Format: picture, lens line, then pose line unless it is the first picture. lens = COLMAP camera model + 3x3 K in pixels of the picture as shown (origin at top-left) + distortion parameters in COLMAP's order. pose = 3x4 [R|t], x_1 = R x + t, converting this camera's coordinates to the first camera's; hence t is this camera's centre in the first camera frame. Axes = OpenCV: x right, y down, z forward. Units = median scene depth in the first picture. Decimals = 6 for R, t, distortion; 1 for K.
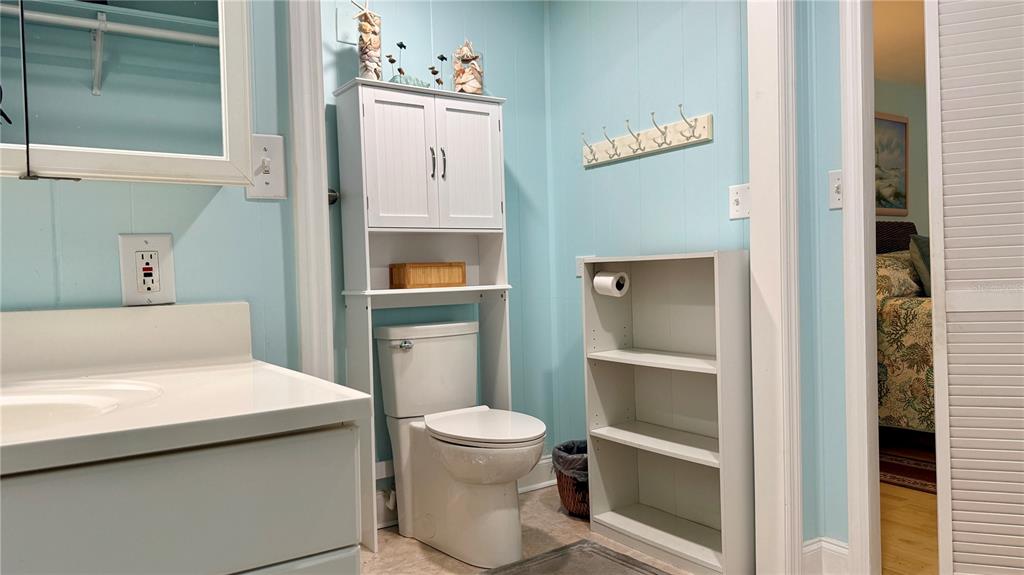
lens RADIAL K [[746.5, 0, 526.0], [0, 746.5, 305.2], [0, 0, 1]] dist [0.128212, -0.211677]
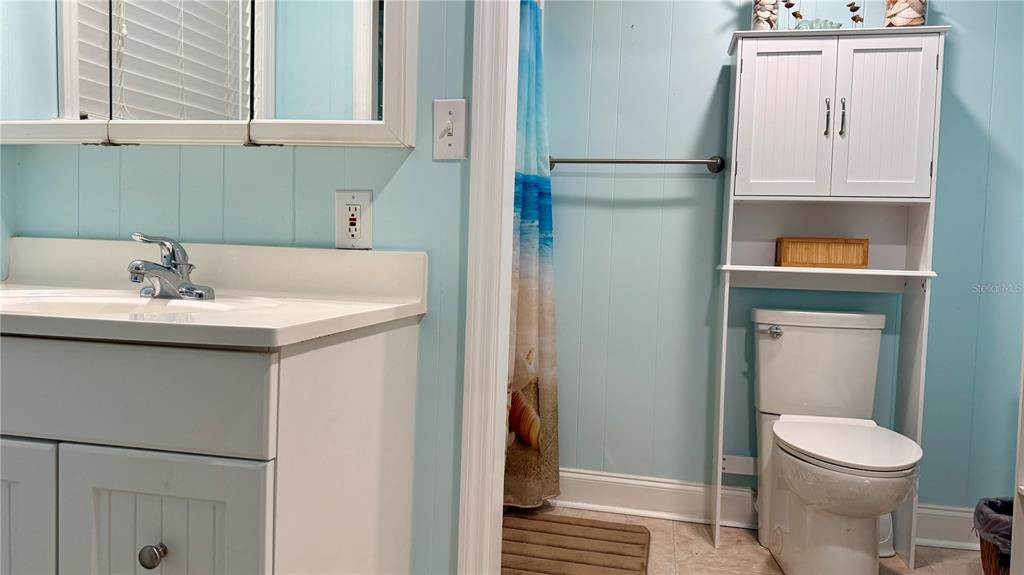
lens RADIAL K [[746.5, 0, 526.0], [0, 746.5, 305.2], [0, 0, 1]] dist [0.128212, -0.211677]
pose [[0.673152, 0.096786, -0.733143, 0.289175], [-0.084966, 0.994955, 0.053336, 0.000868], [0.734607, 0.026390, 0.677979, 0.186662]]
